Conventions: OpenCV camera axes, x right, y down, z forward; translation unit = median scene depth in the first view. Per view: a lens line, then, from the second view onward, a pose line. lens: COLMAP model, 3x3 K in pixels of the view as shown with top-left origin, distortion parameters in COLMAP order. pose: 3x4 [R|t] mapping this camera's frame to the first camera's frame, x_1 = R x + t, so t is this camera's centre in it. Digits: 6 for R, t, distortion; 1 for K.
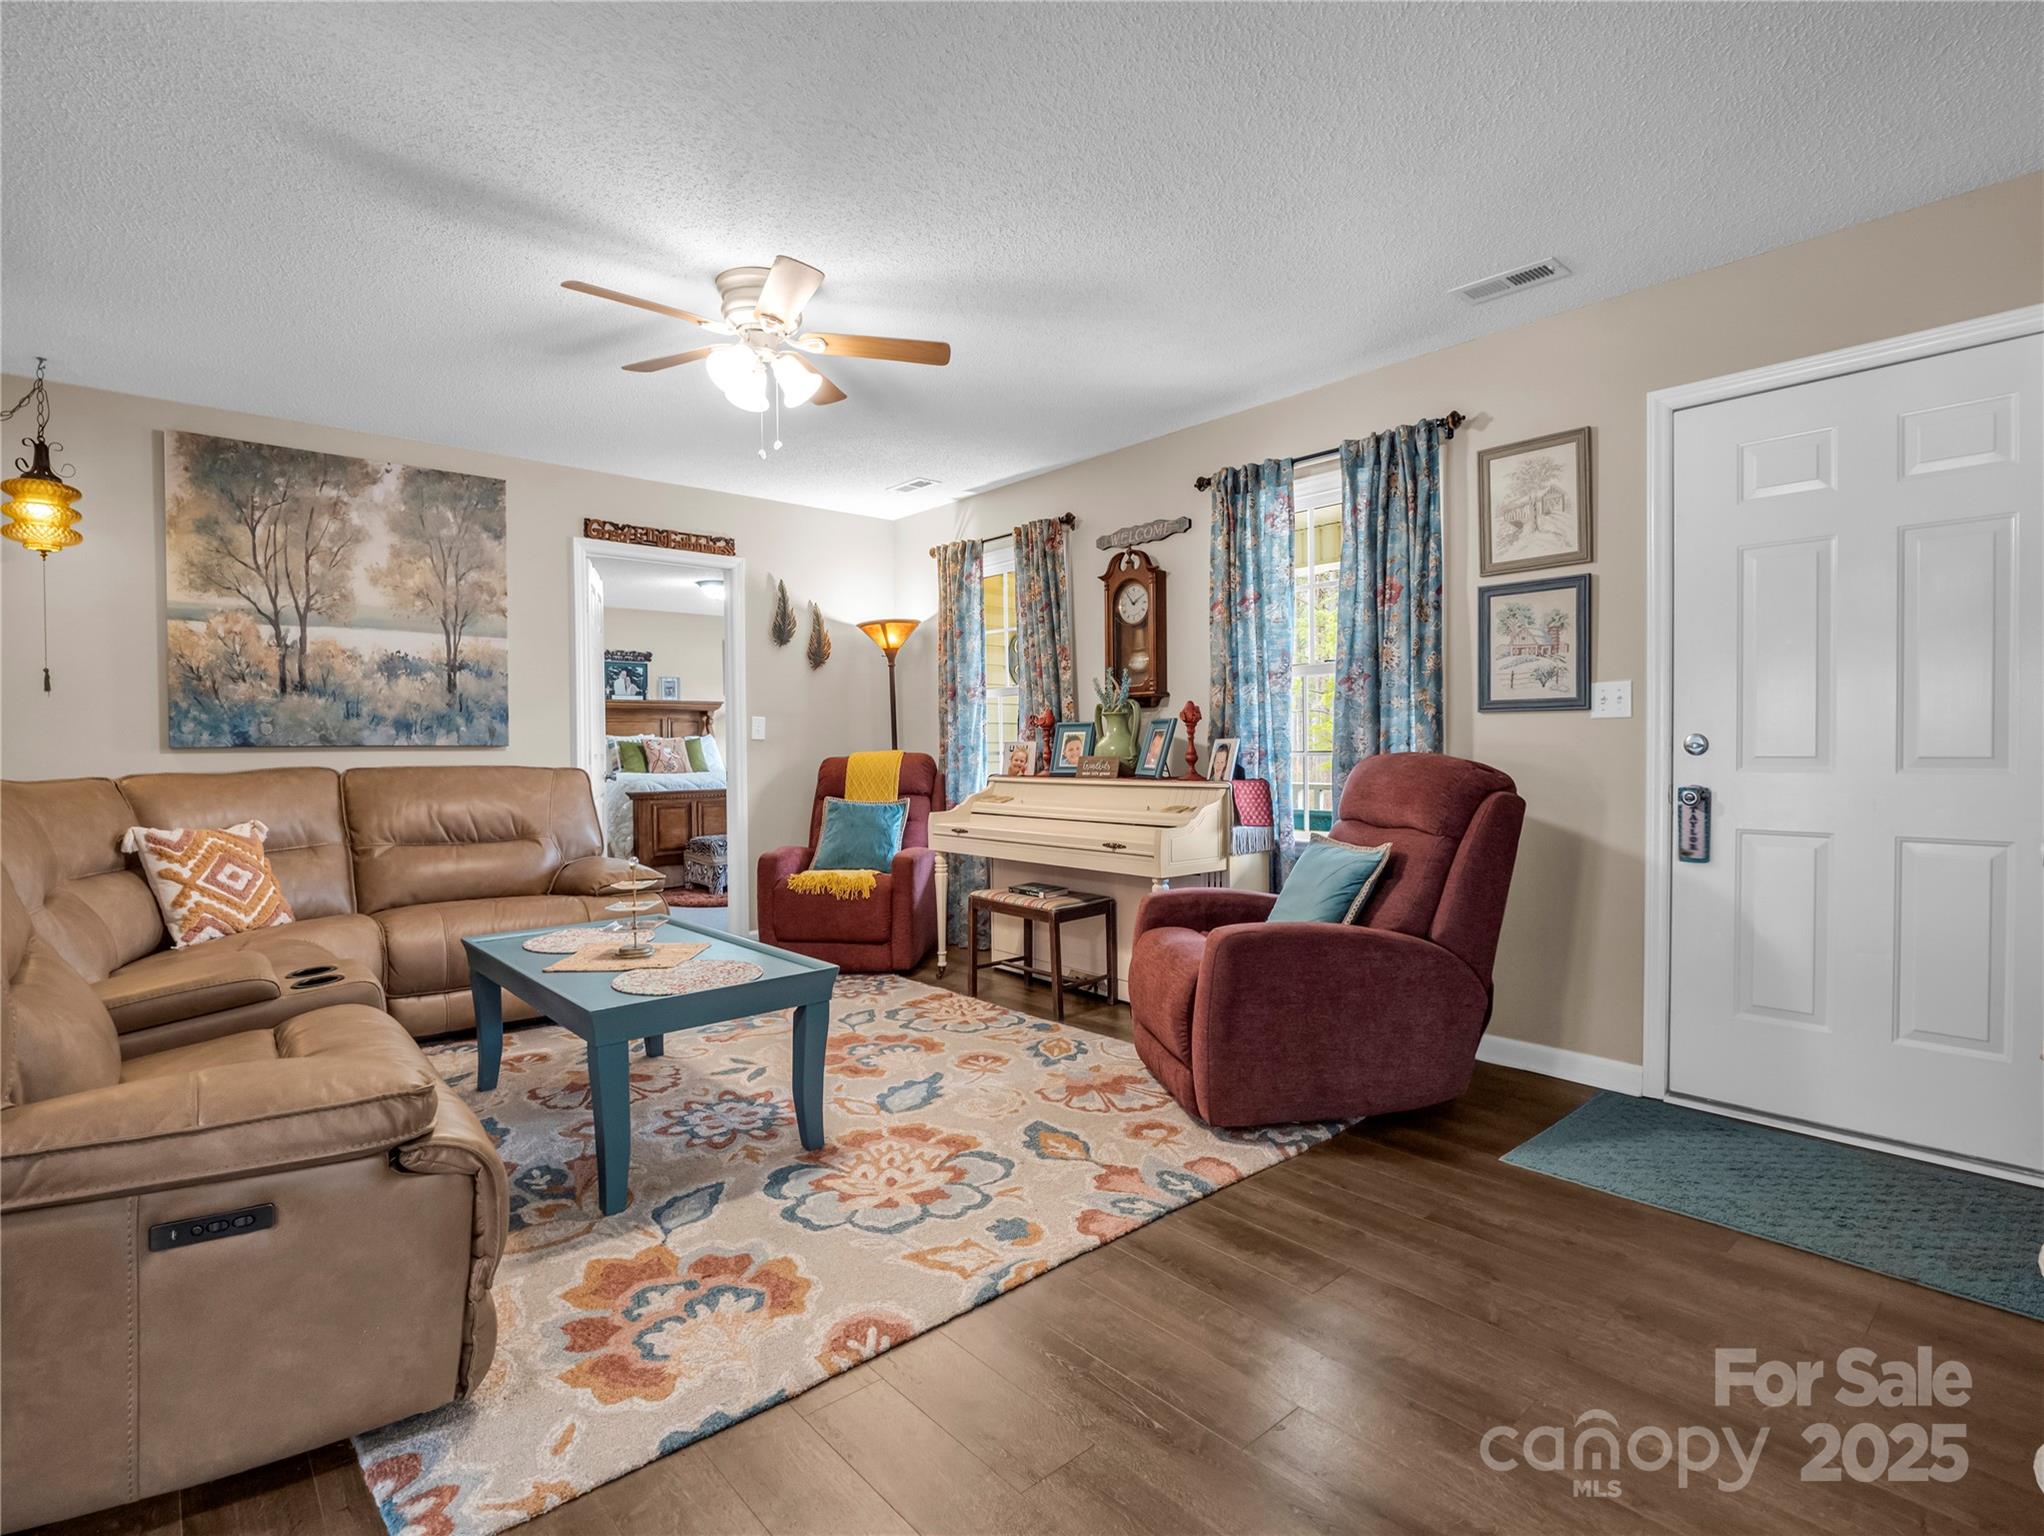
lens RADIAL K [[1011.9, 0, 1022.4], [0, 1011.9, 754.9], [0, 0, 1]] dist [-0.008097, -0.000888]
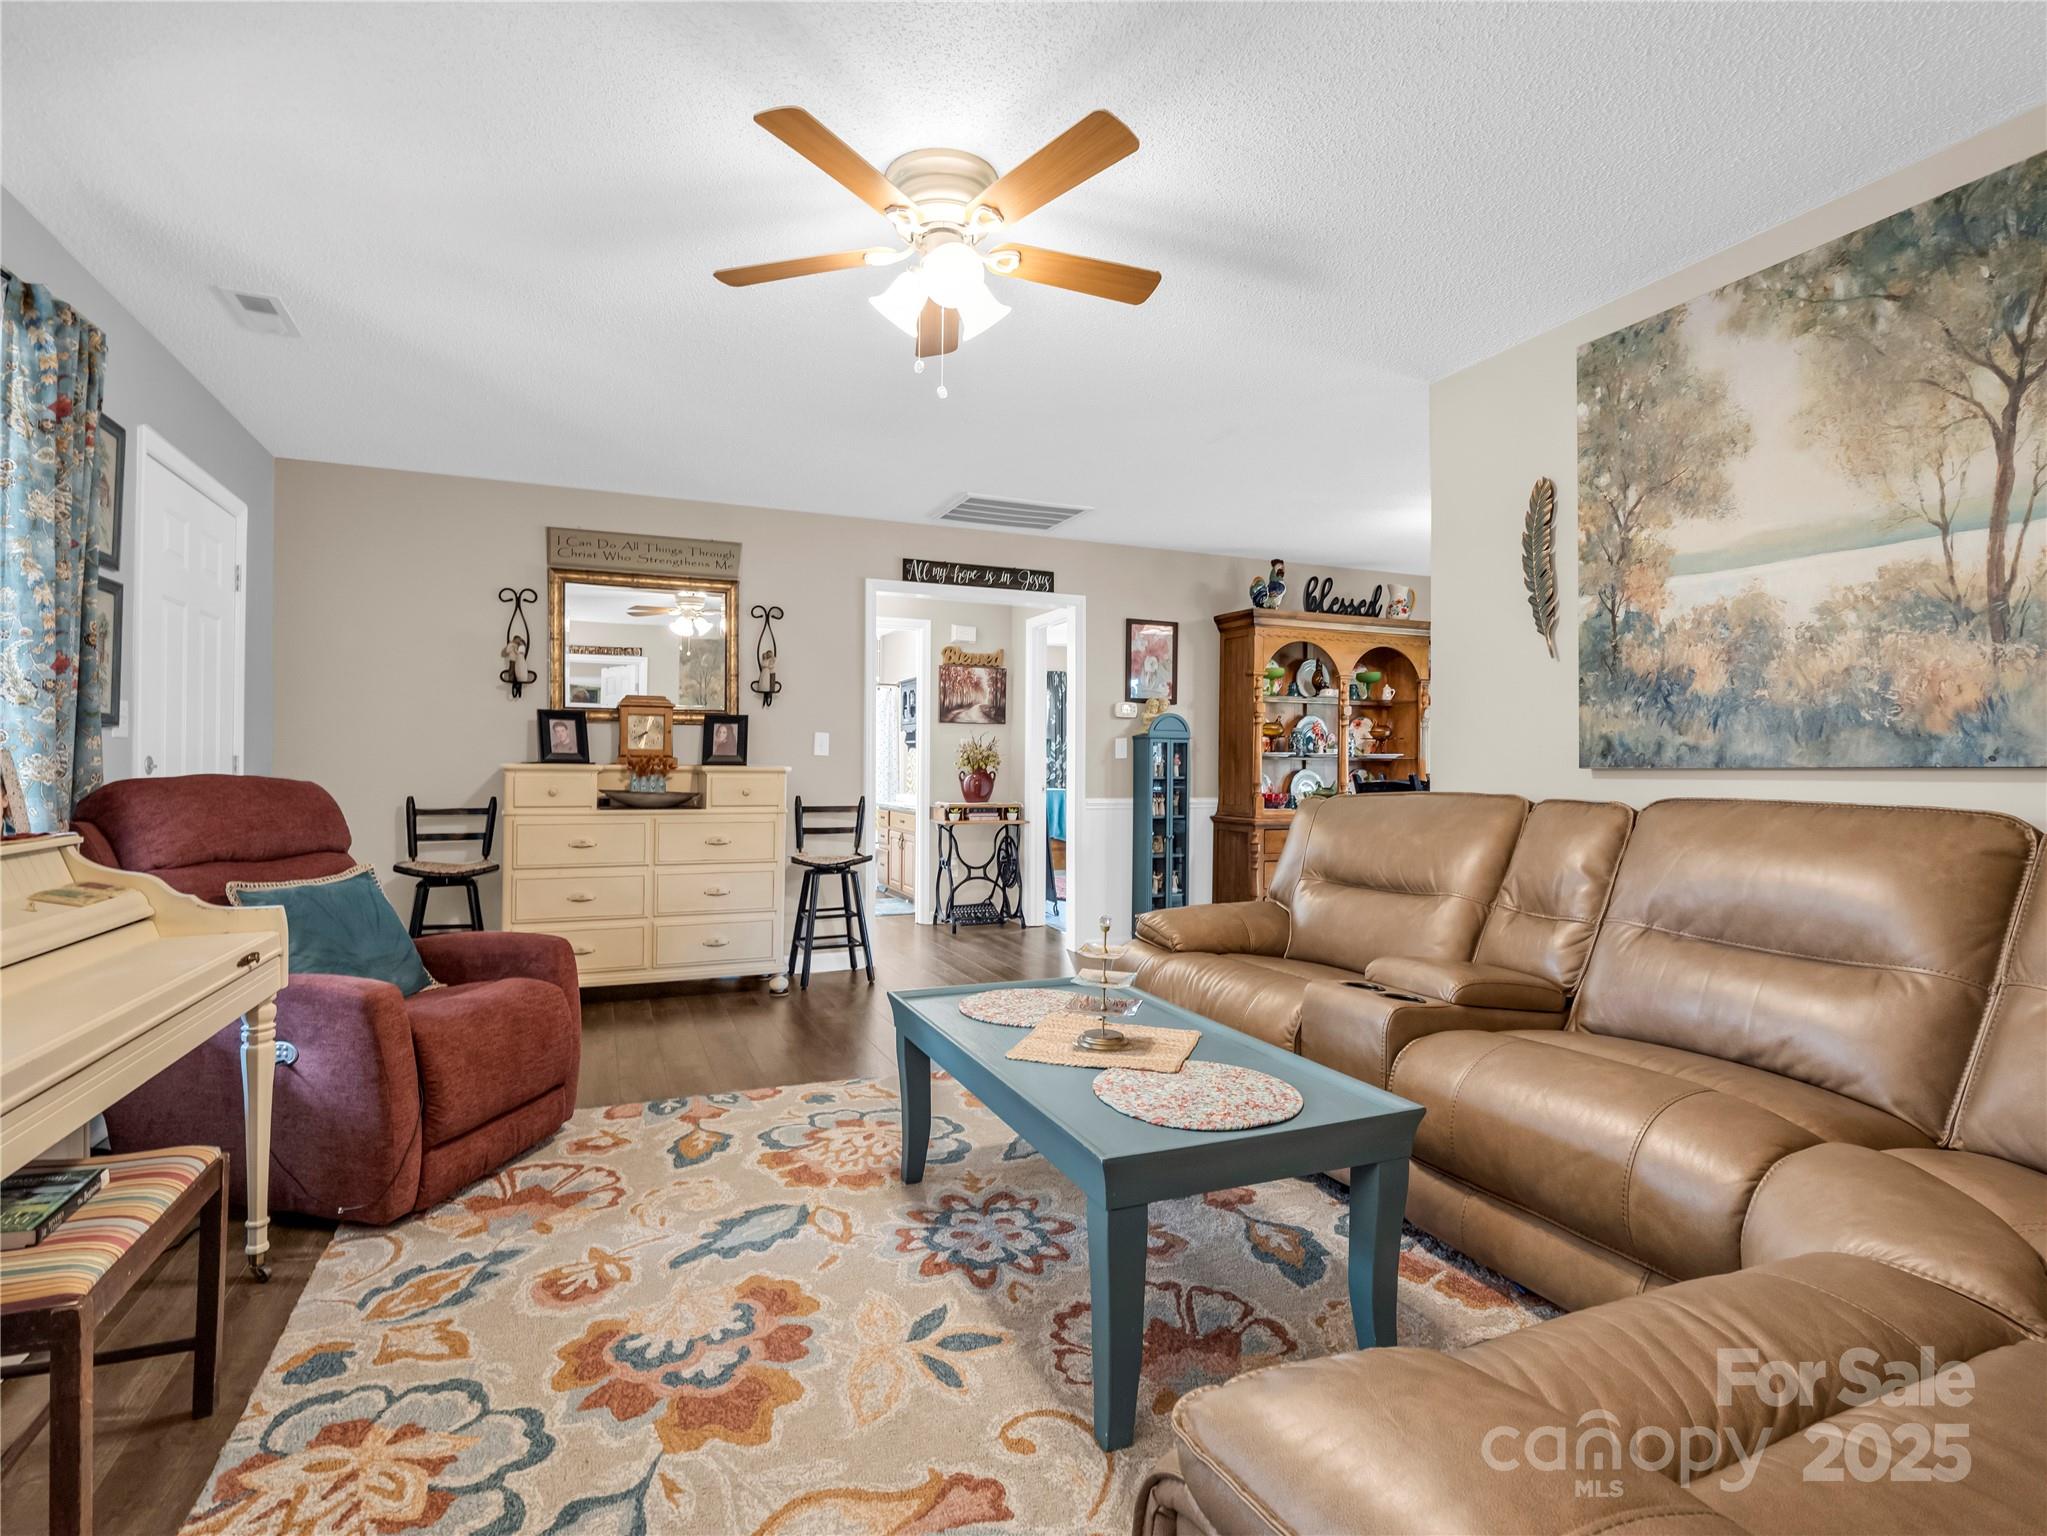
lens RADIAL K [[1013.4, 0, 1019.1], [0, 1013.4, 760.9], [0, 0, 1]] dist [-0.008097, -0.000888]
pose [[-0.949791, -0.000011, 0.312886, -0.478908], [-0.000979, 0.999995, -0.002936, -0.008247], [-0.312885, -0.003095, -0.949786, 1.488166]]
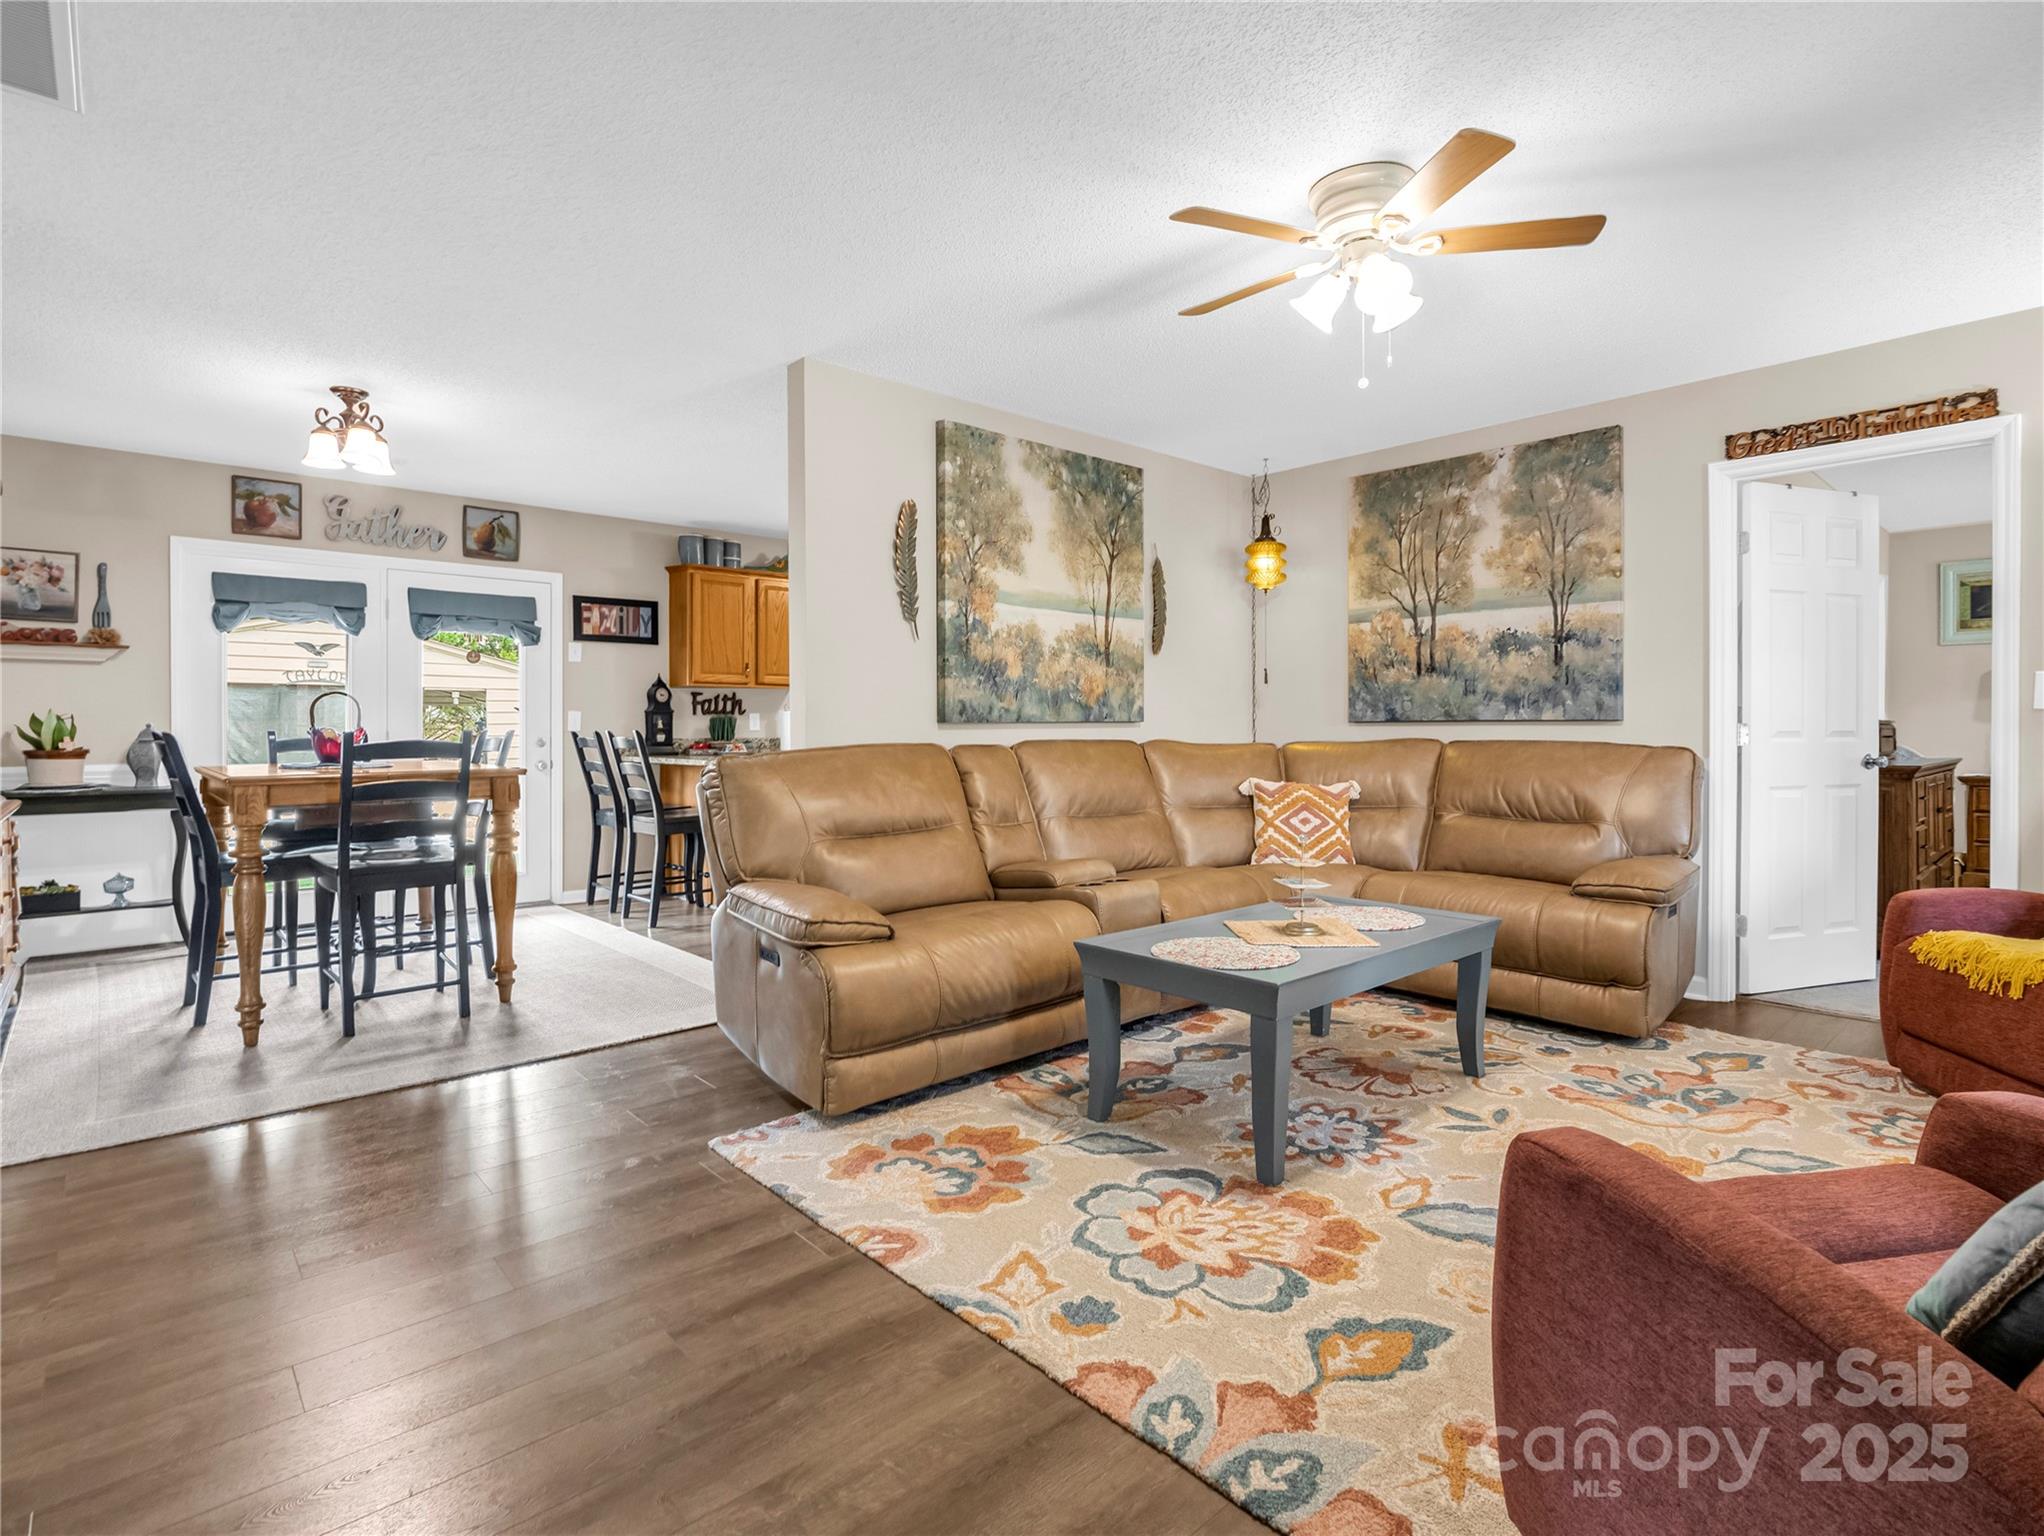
lens RADIAL K [[1011.9, 0, 992.3], [0, 1011.9, 737.8], [0, 0, 1]] dist [-0.008097, -0.000888]
pose [[-0.000337, 0.020783, -0.999784, 0.523707], [-0.004895, 0.999772, 0.020784, -0.012437], [0.999988, 0.004901, -0.000235, 0.595724]]
